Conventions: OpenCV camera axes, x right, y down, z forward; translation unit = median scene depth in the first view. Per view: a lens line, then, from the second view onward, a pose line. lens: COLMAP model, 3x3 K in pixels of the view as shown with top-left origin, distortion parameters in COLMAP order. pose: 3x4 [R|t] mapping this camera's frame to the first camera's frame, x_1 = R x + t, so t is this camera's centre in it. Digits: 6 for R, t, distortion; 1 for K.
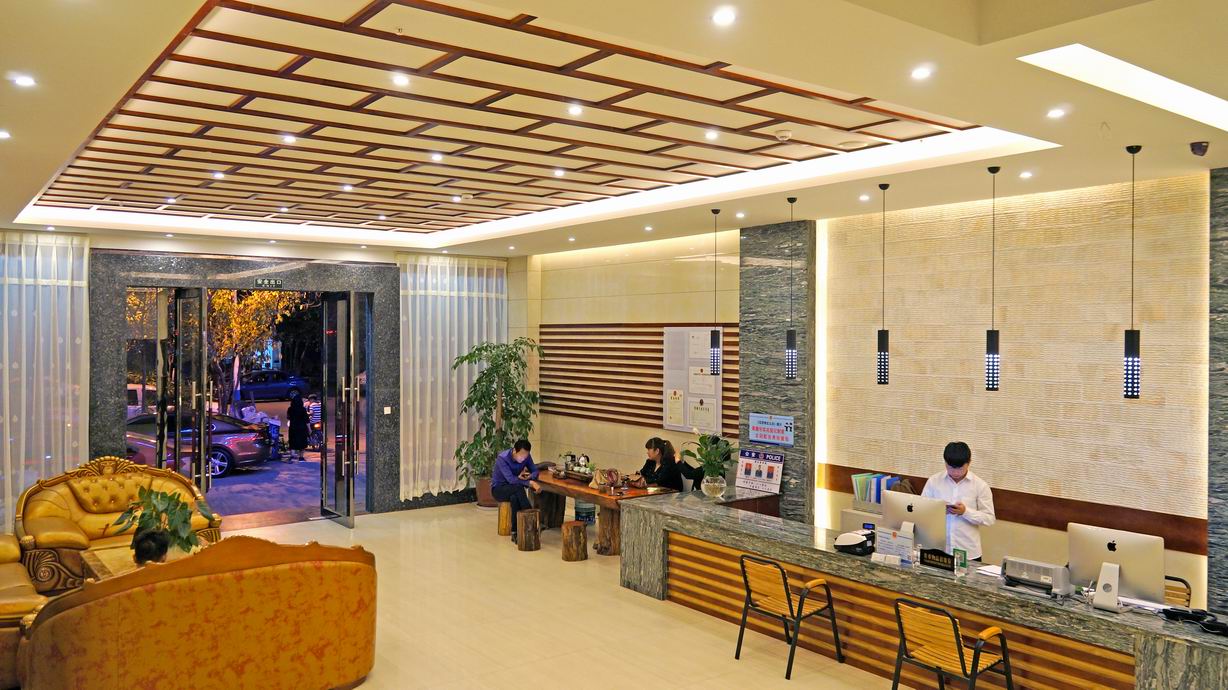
lens RADIAL K [[933.3, 0, 612.3], [0, 933.3, 347.6], [0, 0, 1]] dist [0.004041, 0.000838]
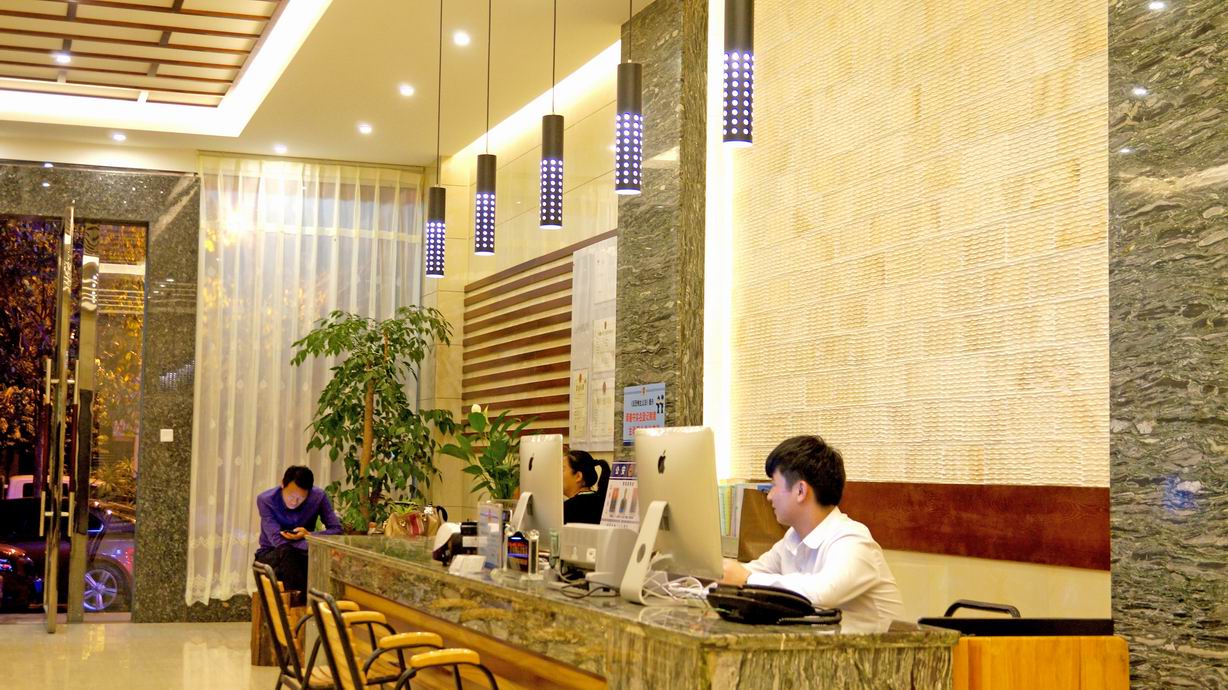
lens RADIAL K [[1785.2, 0, 614.8], [0, 1785.2, 341.8], [0, 0, 1]] dist [0.057894, 0.000000]
pose [[0.951177, -0.008163, -0.308537, 0.344676], [-0.019852, 0.995962, -0.087551, 0.102244], [0.308006, 0.089402, 0.947175, 0.079051]]
